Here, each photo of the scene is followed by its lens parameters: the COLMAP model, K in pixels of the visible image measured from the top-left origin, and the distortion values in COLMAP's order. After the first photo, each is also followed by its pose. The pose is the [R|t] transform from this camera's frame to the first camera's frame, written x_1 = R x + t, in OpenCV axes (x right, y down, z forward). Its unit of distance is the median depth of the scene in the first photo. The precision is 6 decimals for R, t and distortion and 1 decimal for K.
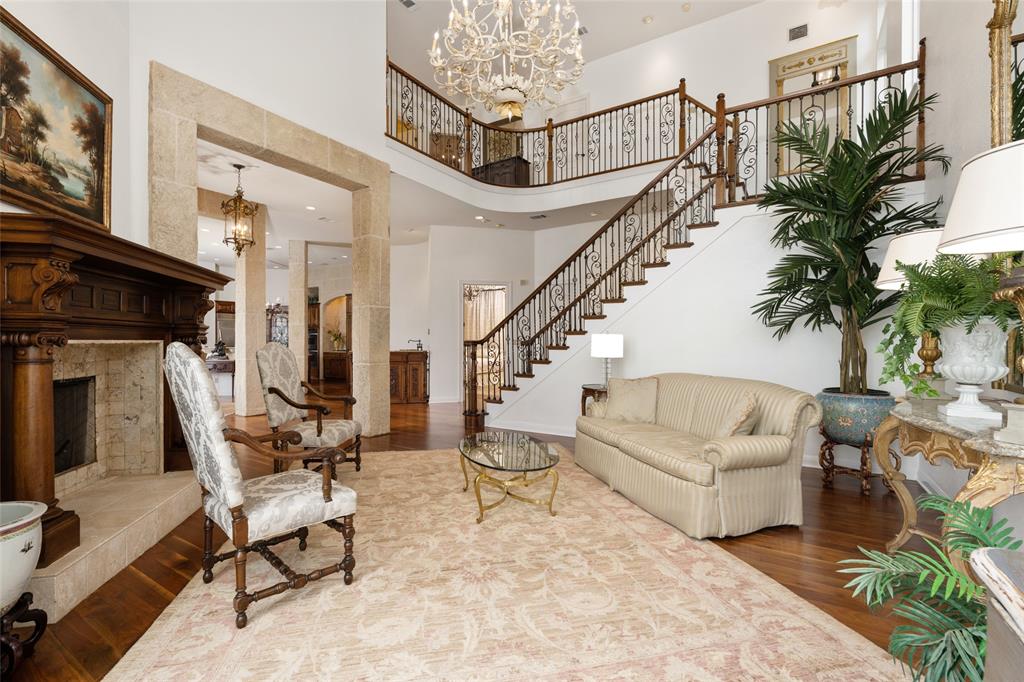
lens RADIAL K [[460.0, 0, 514.7], [0, 460.0, 348.1], [0, 0, 1]] dist [0.000258, 0.000010]
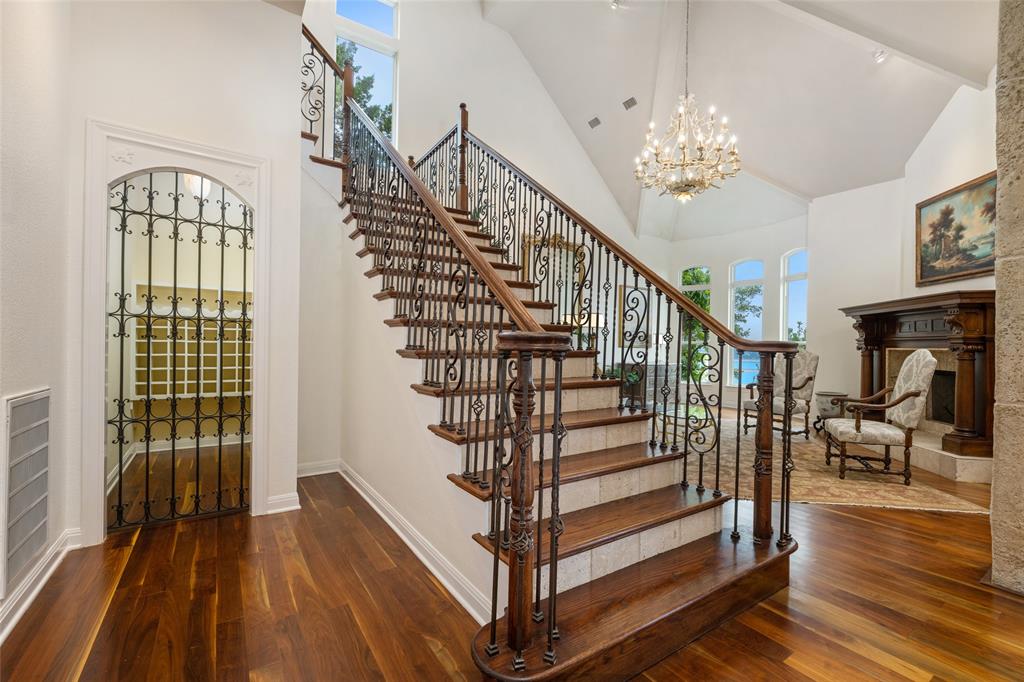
lens RADIAL K [[440.5, 0, 512.1], [0, 440.5, 342.9], [0, 0, 1]] dist [0.001280, 0.000144]
pose [[-0.916235, -0.007975, 0.400562, -0.063318], [-0.007397, 0.999968, 0.002990, -0.021001], [-0.400573, -0.000223, -0.916265, 1.930066]]
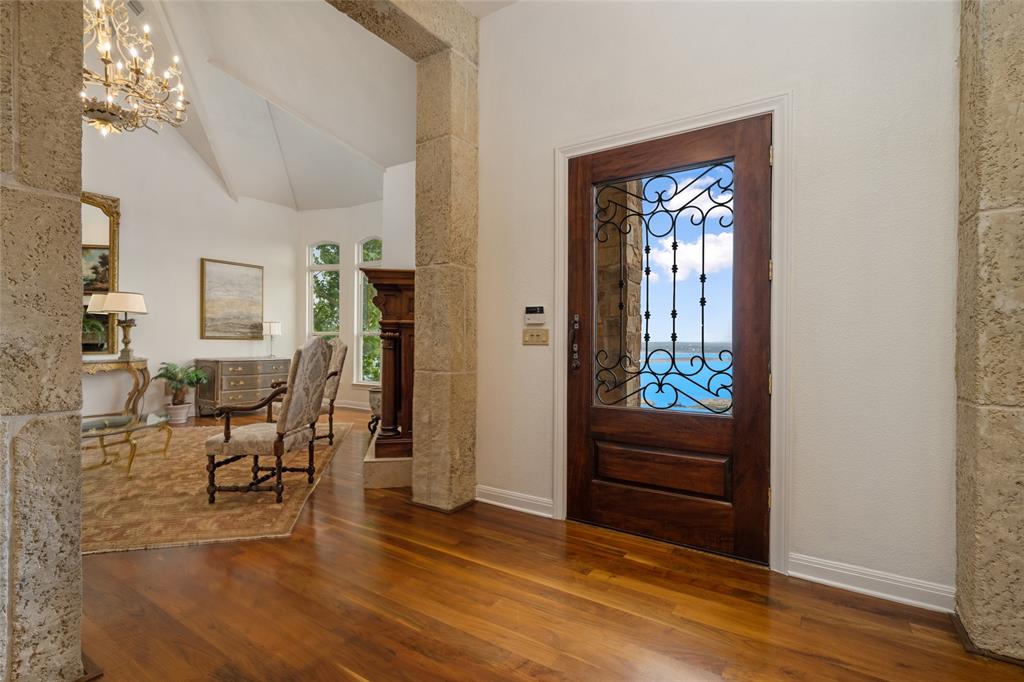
lens RADIAL K [[484.8, 0, 517.1], [0, 484.8, 341.5], [0, 0, 1]] dist [0.001916, 0.000356]
pose [[-0.999914, -0.003850, 0.012547, -0.770391], [-0.003696, 0.999918, 0.012247, -0.015037], [-0.012593, 0.012199, -0.999846, 1.618630]]
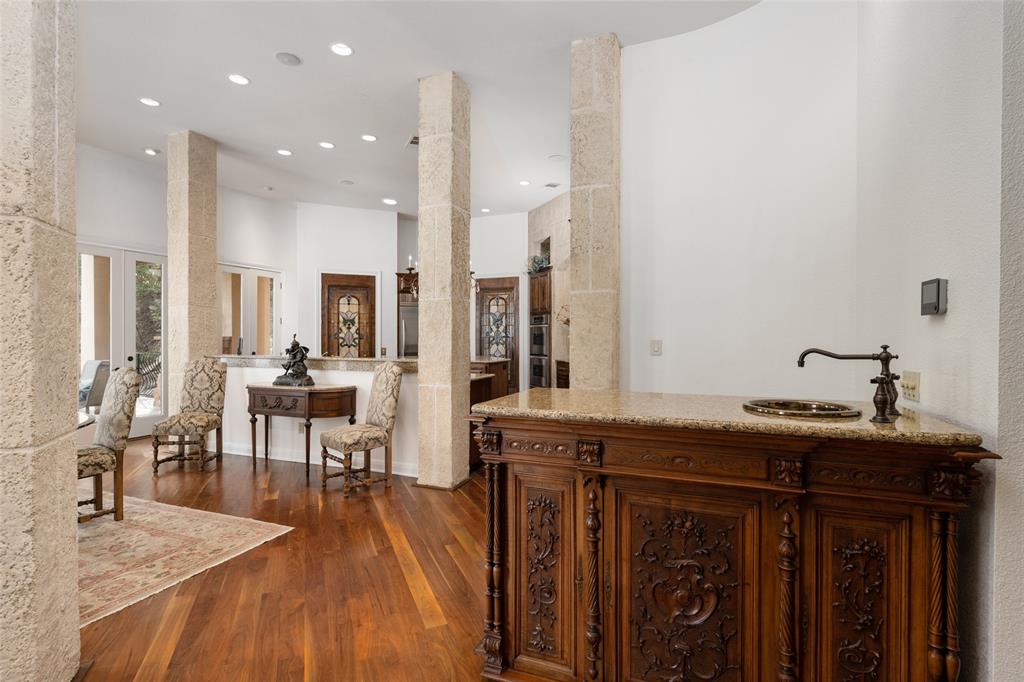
lens RADIAL K [[492.5, 0, 513.1], [0, 492.5, 338.6], [0, 0, 1]] dist [-0.000238, 0.000320]
pose [[0.823450, 0.005078, -0.567366, -0.417731], [-0.008070, 0.999964, -0.002763, -0.039913], [0.567331, 0.006854, 0.823461, 1.532329]]
